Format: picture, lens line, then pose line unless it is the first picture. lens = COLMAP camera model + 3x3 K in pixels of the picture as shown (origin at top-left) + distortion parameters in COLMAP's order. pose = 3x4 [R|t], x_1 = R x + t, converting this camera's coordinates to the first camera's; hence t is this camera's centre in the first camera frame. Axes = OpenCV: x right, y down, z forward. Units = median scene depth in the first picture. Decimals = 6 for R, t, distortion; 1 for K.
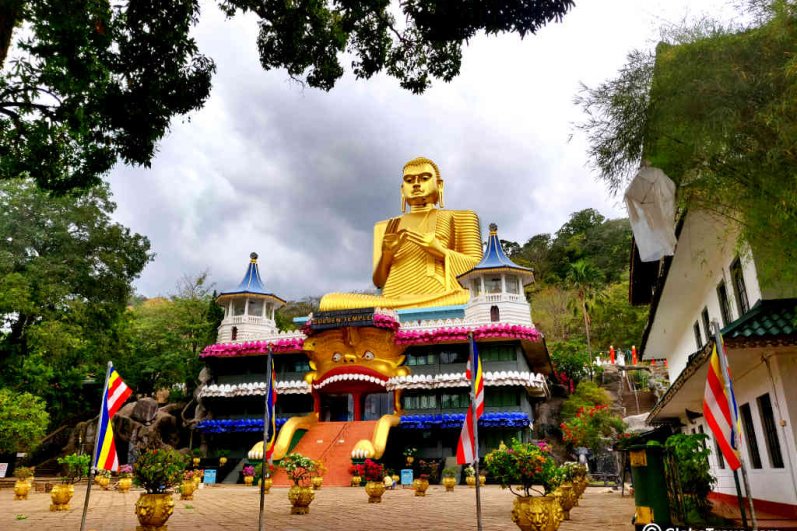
lens RADIAL K [[602.8, 0, 398.5], [0, 602.8, 265.5], [0, 0, 1]] dist [0.039897, 0.000374]
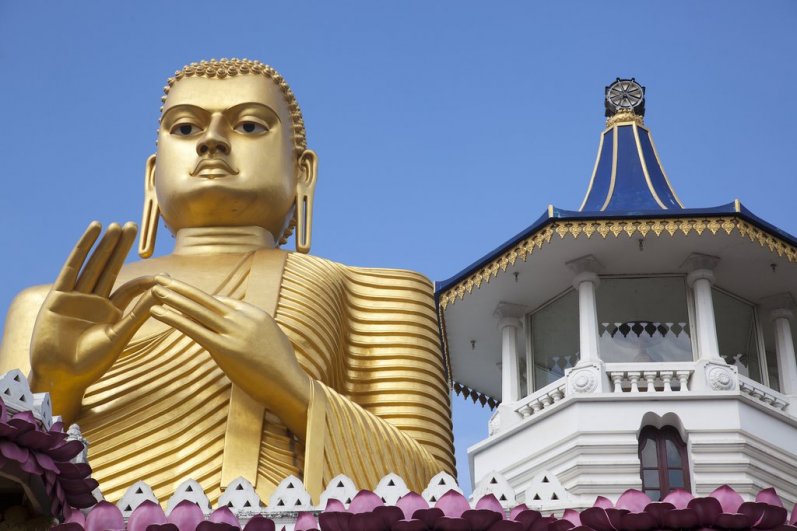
lens RADIAL K [[1734.0, 0, 398.5], [0, 1734.0, 265.5], [0, 0, 1]] dist [1.152284, 0.048593]
pose [[0.980112, 0.126245, 0.153109, -0.001151], [-0.084086, 0.963062, -0.255816, 0.158834], [-0.179749, 0.237854, 0.954524, 0.489223]]
